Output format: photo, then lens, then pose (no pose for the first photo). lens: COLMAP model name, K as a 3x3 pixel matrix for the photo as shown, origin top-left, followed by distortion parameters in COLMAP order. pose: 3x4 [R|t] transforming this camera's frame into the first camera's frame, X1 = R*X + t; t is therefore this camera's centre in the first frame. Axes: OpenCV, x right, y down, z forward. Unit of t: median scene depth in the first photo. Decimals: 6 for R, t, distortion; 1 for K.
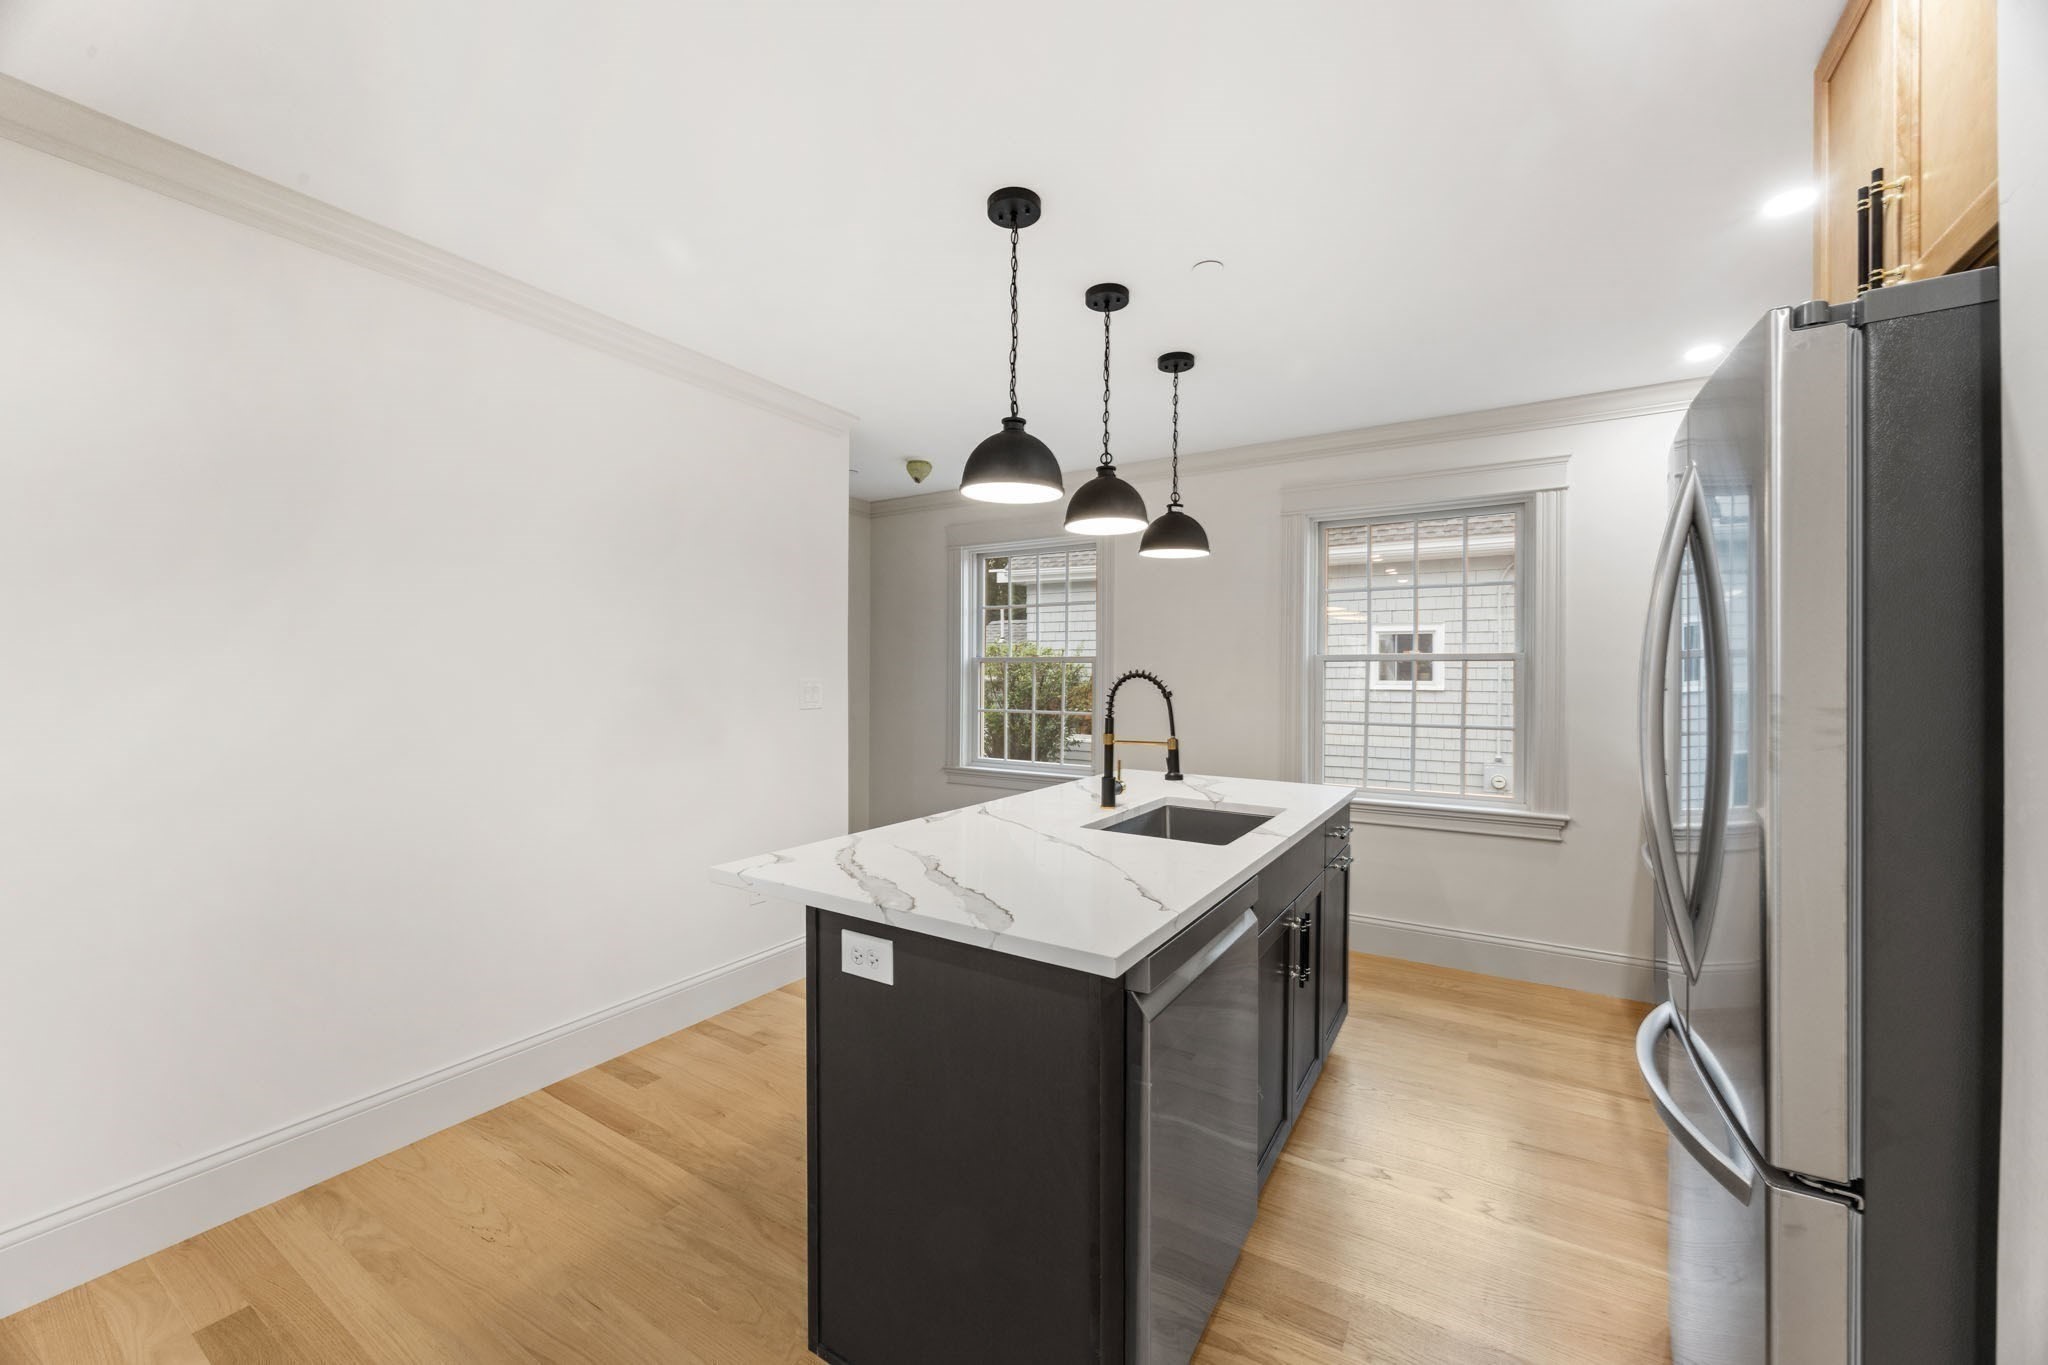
lens RADIAL K [[779.5, 0, 1028.3], [0, 779.5, 676.7], [0, 0, 1]] dist [-0.002739, 0.000249]
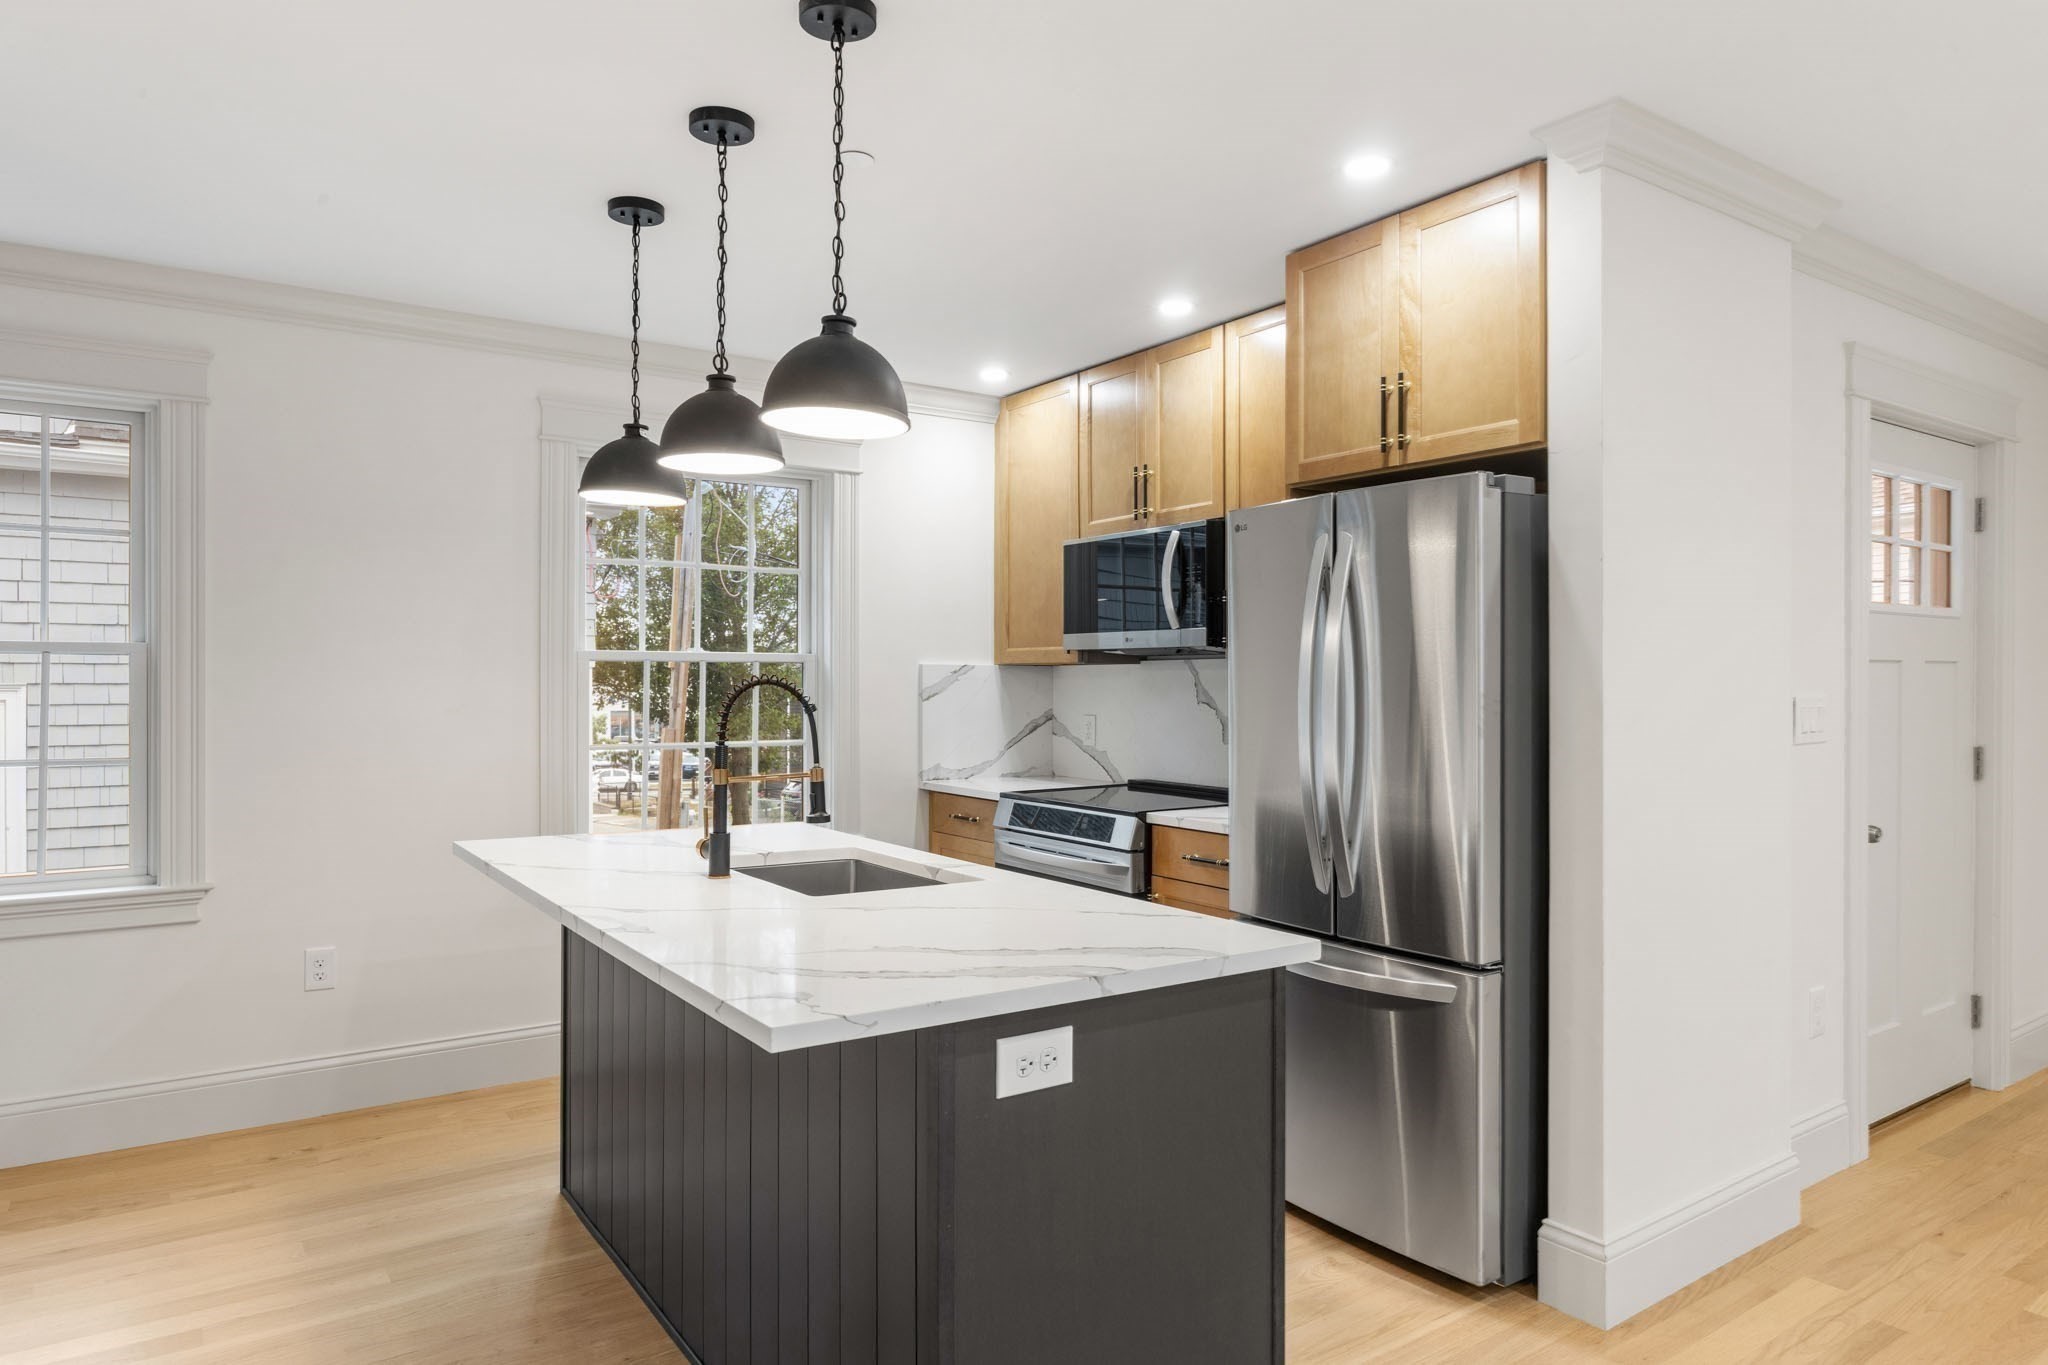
lens RADIAL K [[1264.2, 0, 1024.0], [0, 1264.2, 682.5], [0, 0, 1]] dist [-0.009876, -0.002312]
pose [[0.399311, -0.001499, 0.916814, -0.915963], [-0.000418, 0.999998, 0.001817, -0.004777], [-0.916816, -0.001109, 0.399310, 0.364426]]
